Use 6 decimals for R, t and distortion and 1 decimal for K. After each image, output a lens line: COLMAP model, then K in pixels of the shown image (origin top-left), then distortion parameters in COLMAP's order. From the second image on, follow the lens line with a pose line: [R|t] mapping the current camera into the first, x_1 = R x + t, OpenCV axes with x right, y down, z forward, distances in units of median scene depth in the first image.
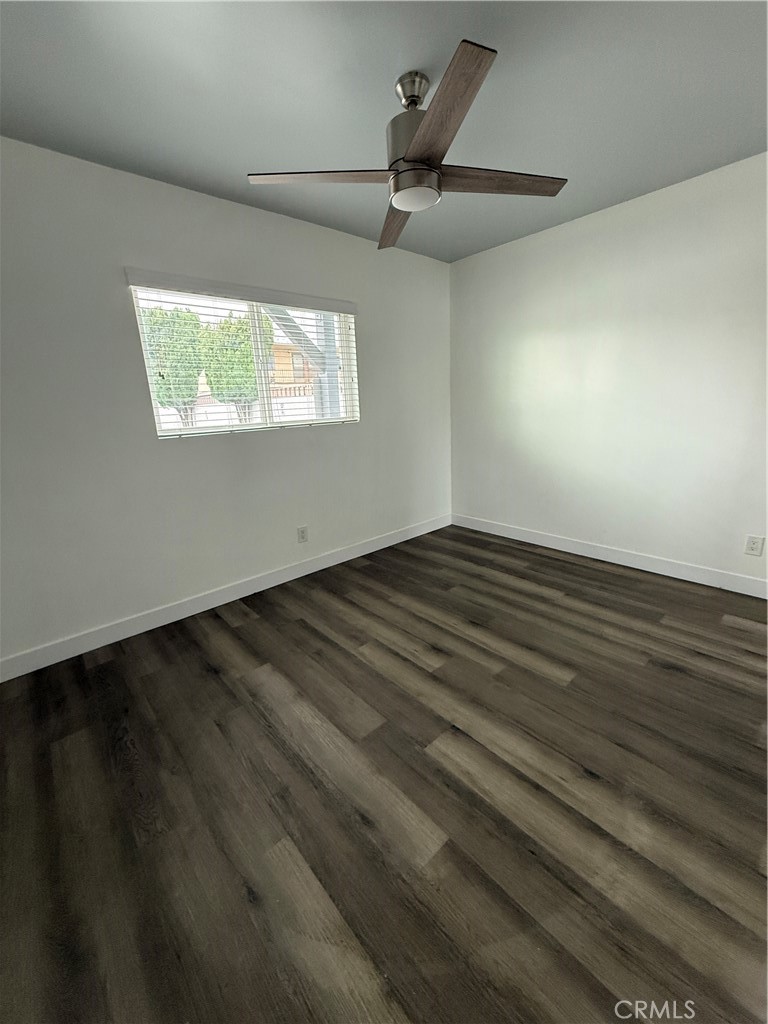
lens RADIAL K [[409.6, 0, 379.6], [0, 409.6, 508.8], [0, 0, 1]] dist [0.002183, 0.000761]
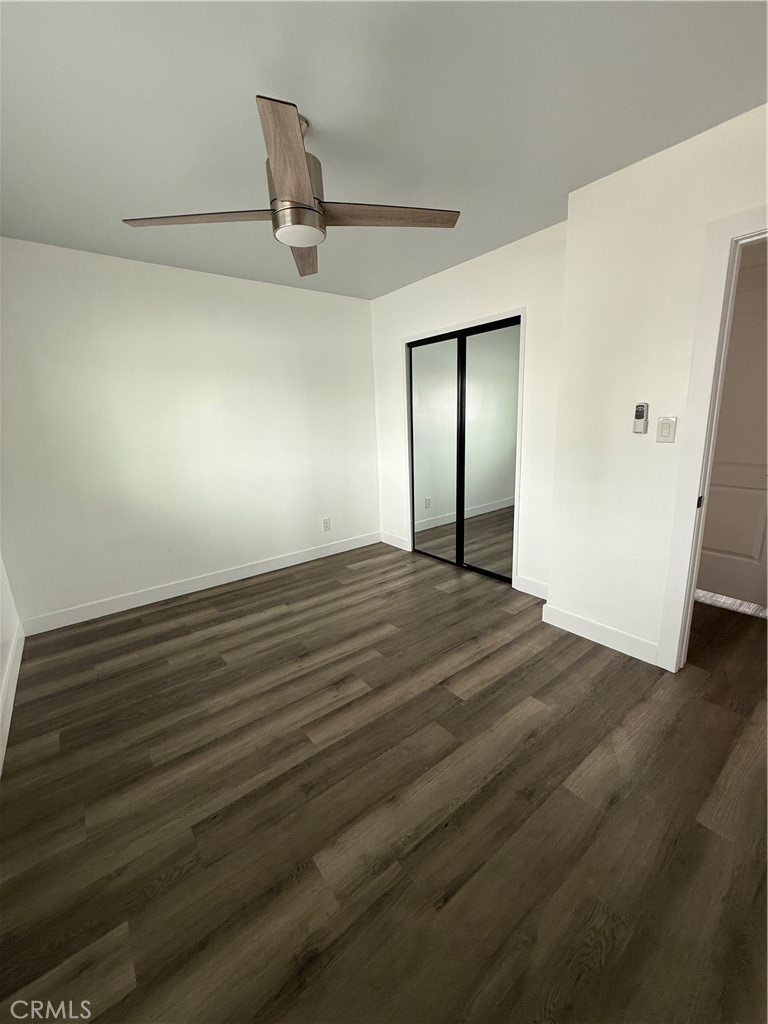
lens RADIAL K [[409.6, 0, 379.1], [0, 409.6, 514.9], [0, 0, 1]] dist [0.002183, 0.000761]
pose [[0.065576, -0.192634, 0.979077, -0.738989], [0.286013, 0.943648, 0.166507, -0.177696], [-0.955979, 0.269110, 0.116977, 0.663515]]
